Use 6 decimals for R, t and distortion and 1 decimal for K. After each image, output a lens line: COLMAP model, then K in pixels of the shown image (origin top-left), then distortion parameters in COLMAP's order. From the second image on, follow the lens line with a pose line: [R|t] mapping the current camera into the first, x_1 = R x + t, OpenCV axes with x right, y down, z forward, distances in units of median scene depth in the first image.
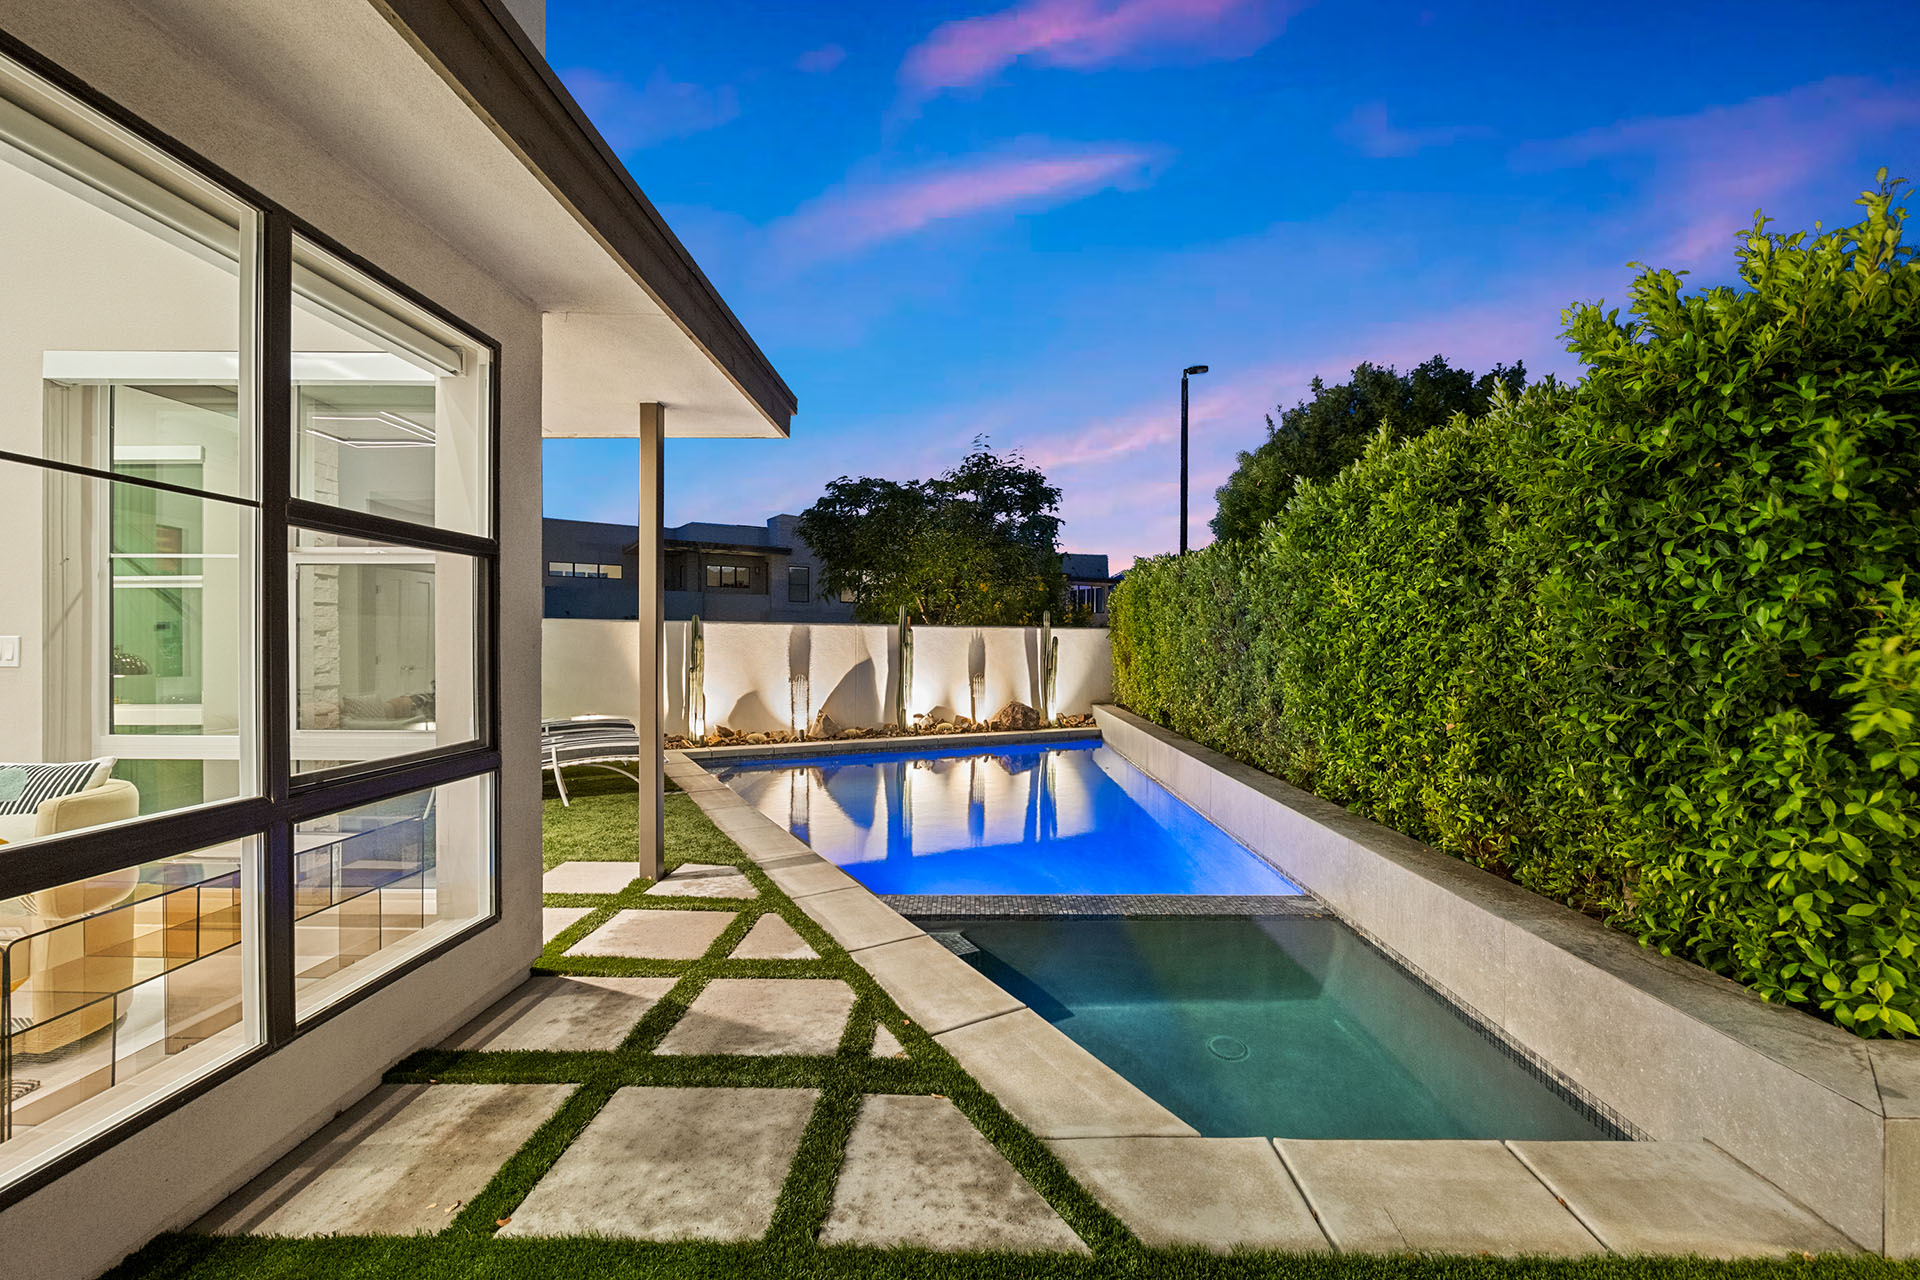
lens RADIAL K [[781.1, 0, 970.6], [0, 781.1, 647.6], [0, 0, 1]] dist [0.000364, 0.000044]
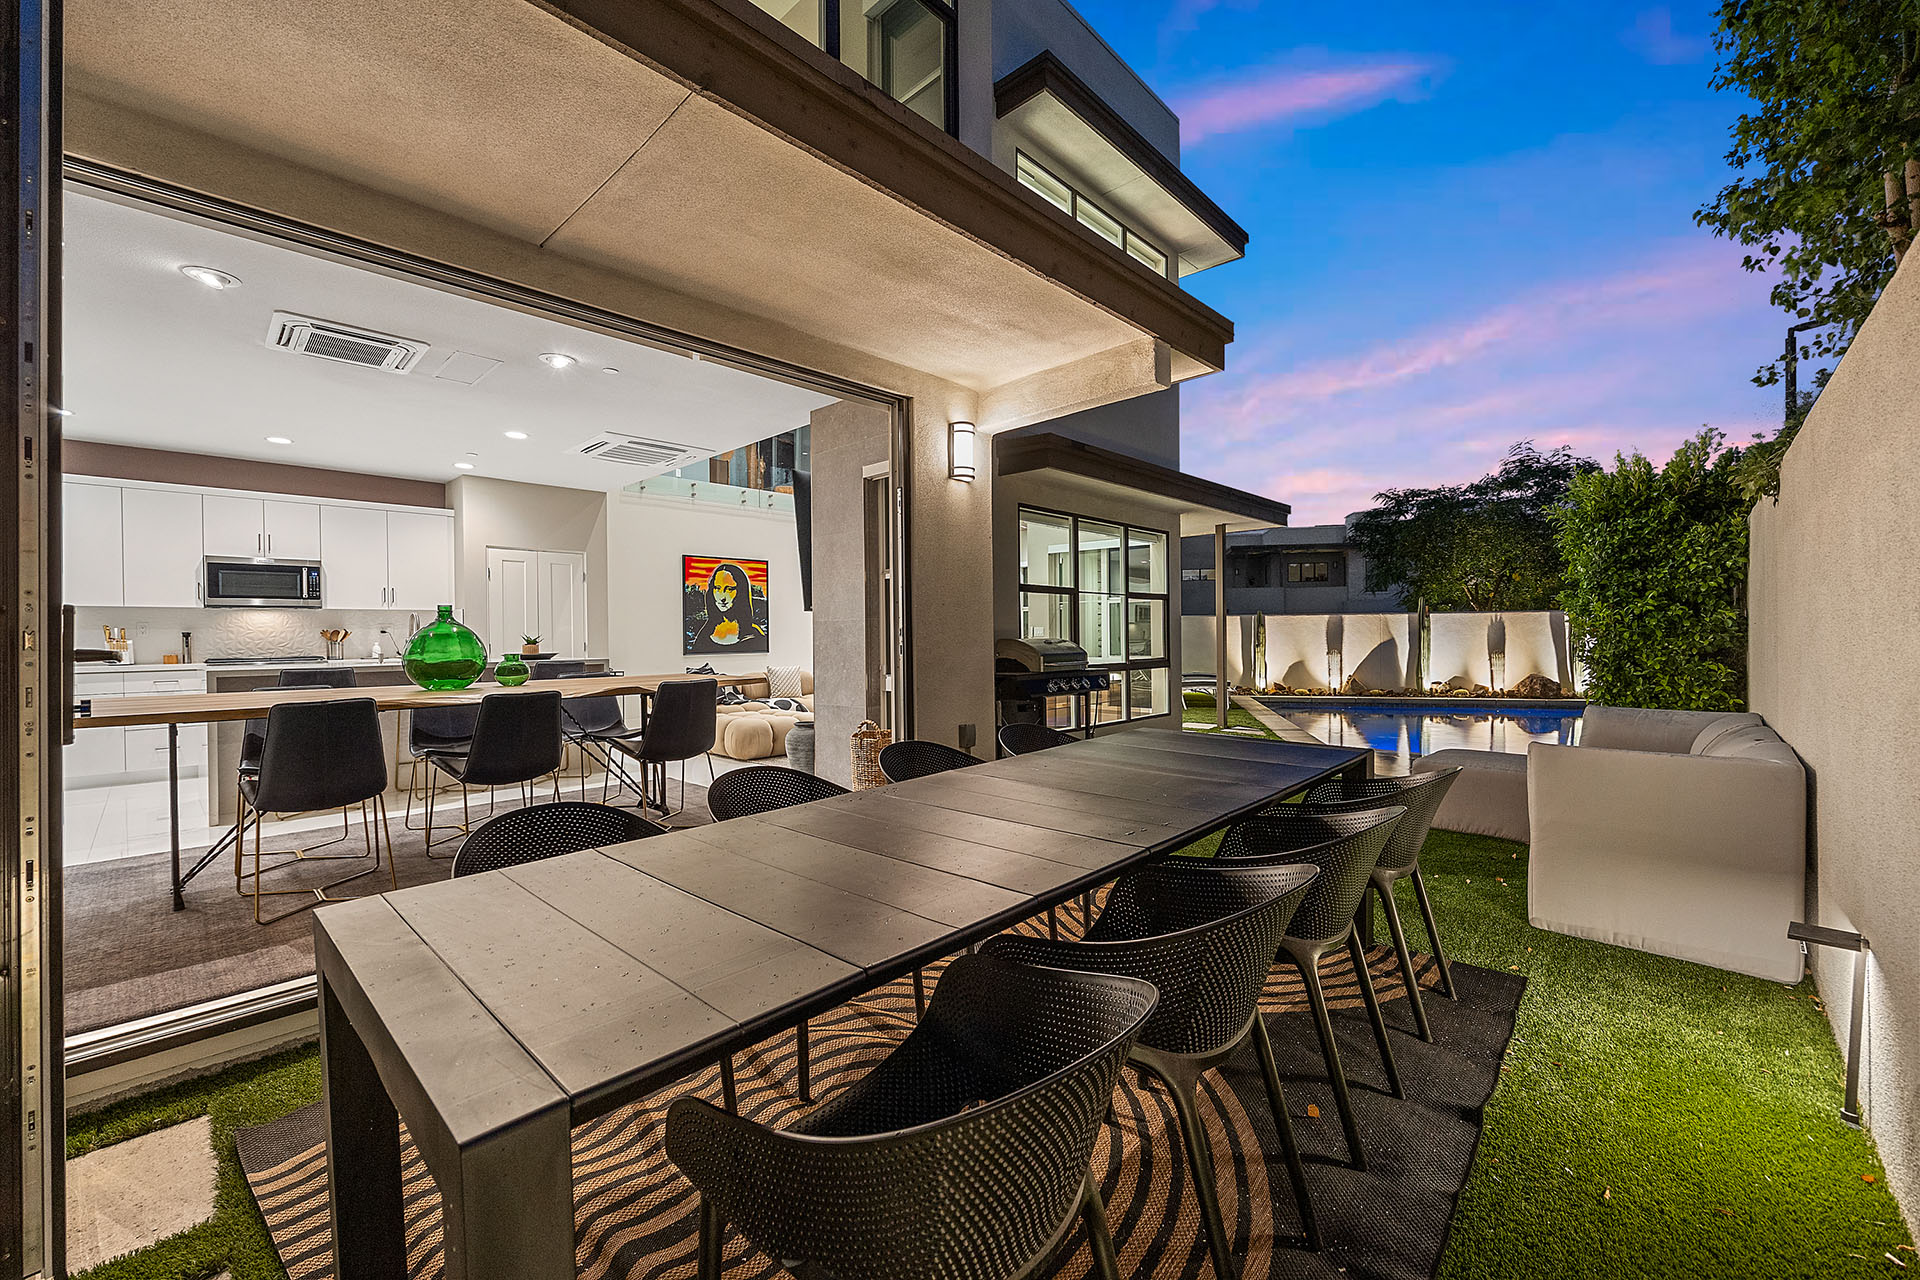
lens RADIAL K [[763.9, 0, 967.0], [0, 763.9, 640.9], [0, 0, 1]] dist [-0.003228, 0.000221]
pose [[0.736662, -0.006068, -0.676234, 0.227828], [0.009410, 0.999955, 0.001277, 0.010384], [0.676196, -0.007304, 0.736685, -0.473581]]
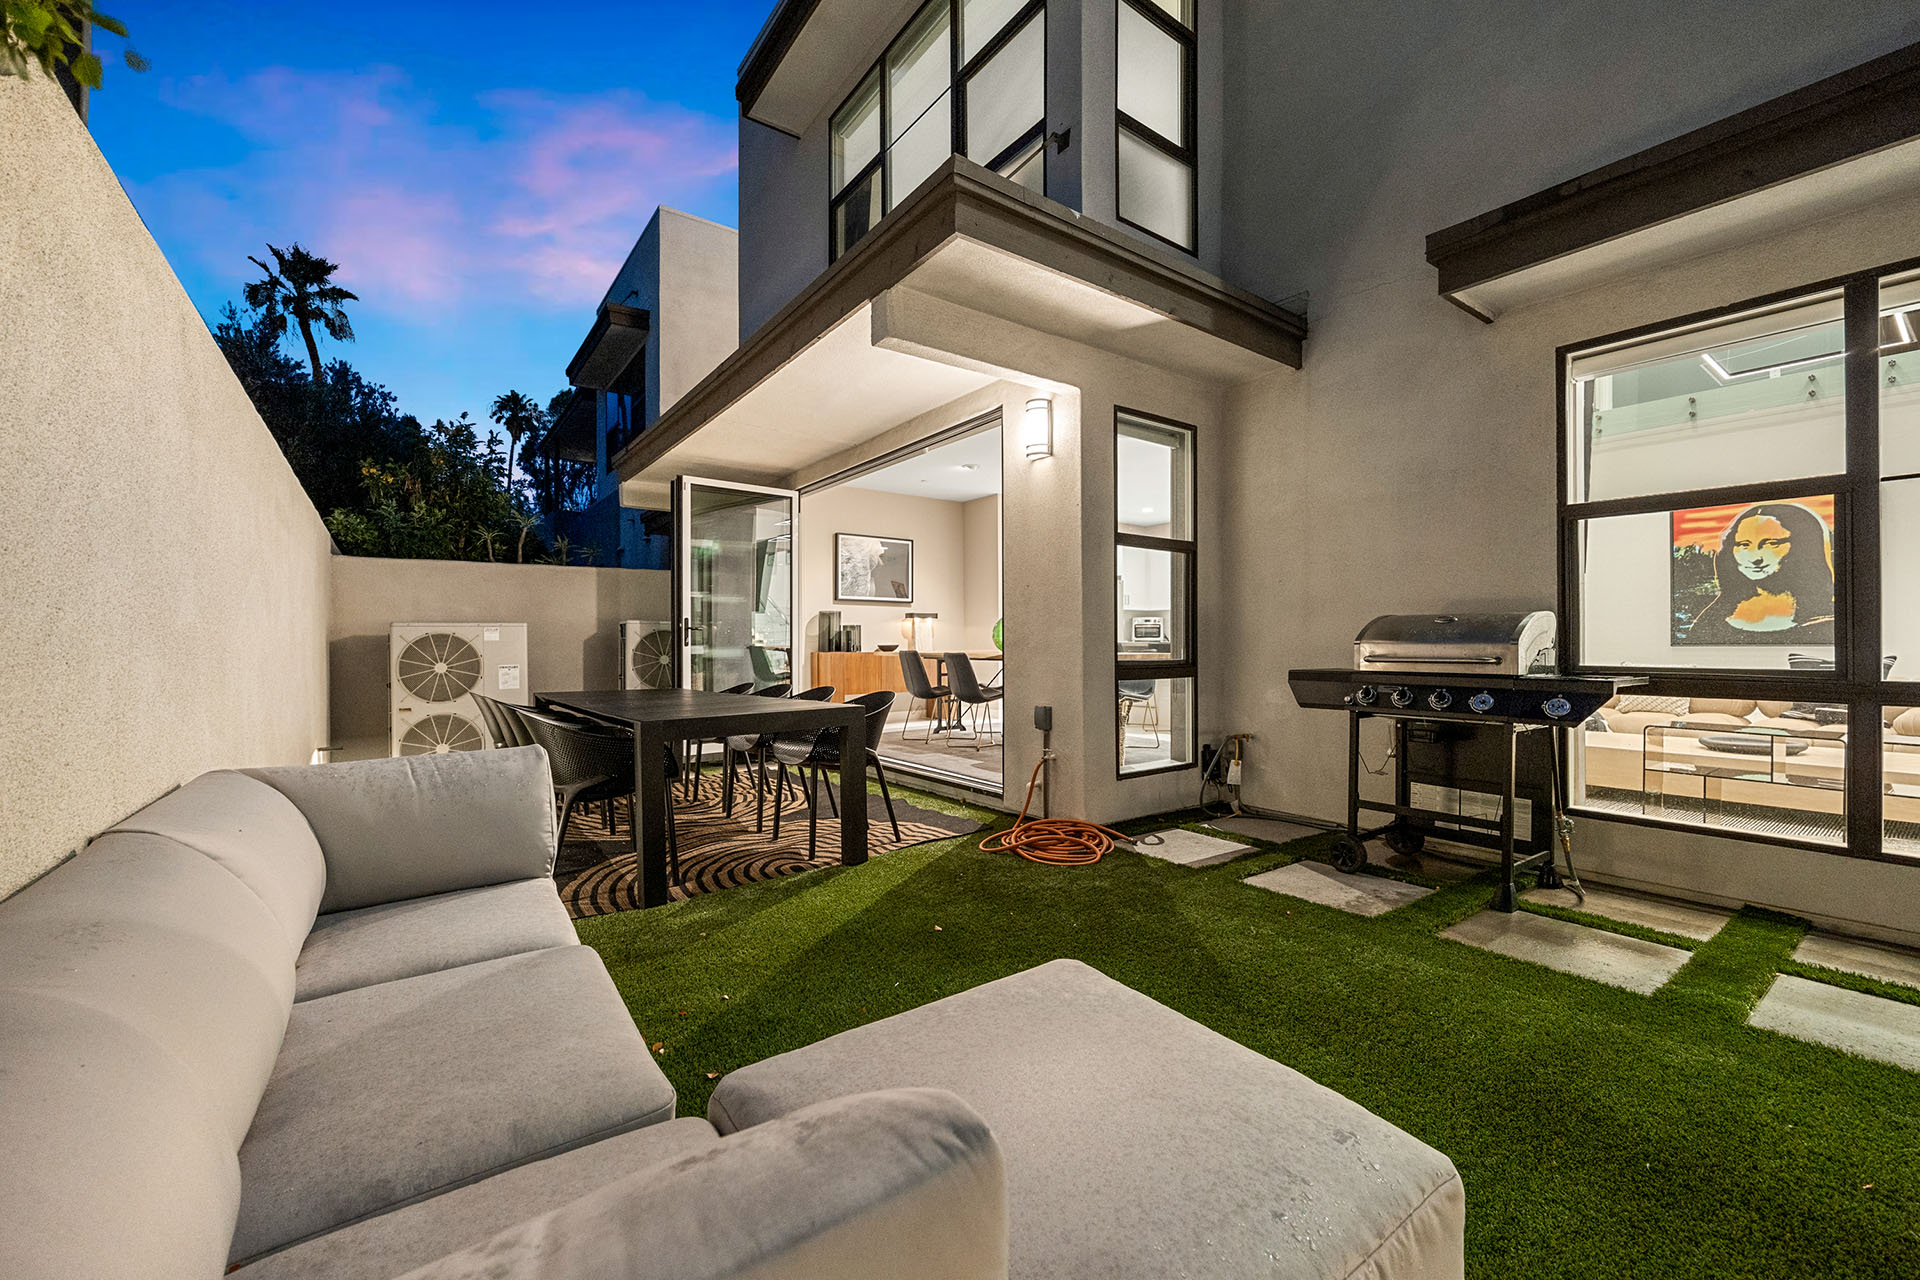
lens RADIAL K [[763.9, 0, 967.0], [0, 763.9, 640.9], [0, 0, 1]] dist [-0.003228, 0.000221]
pose [[-0.796356, -0.001011, -0.604827, 0.226446], [-0.002047, 0.999997, 0.001023, 0.021202], [0.604825, 0.002052, -0.796356, 0.116492]]
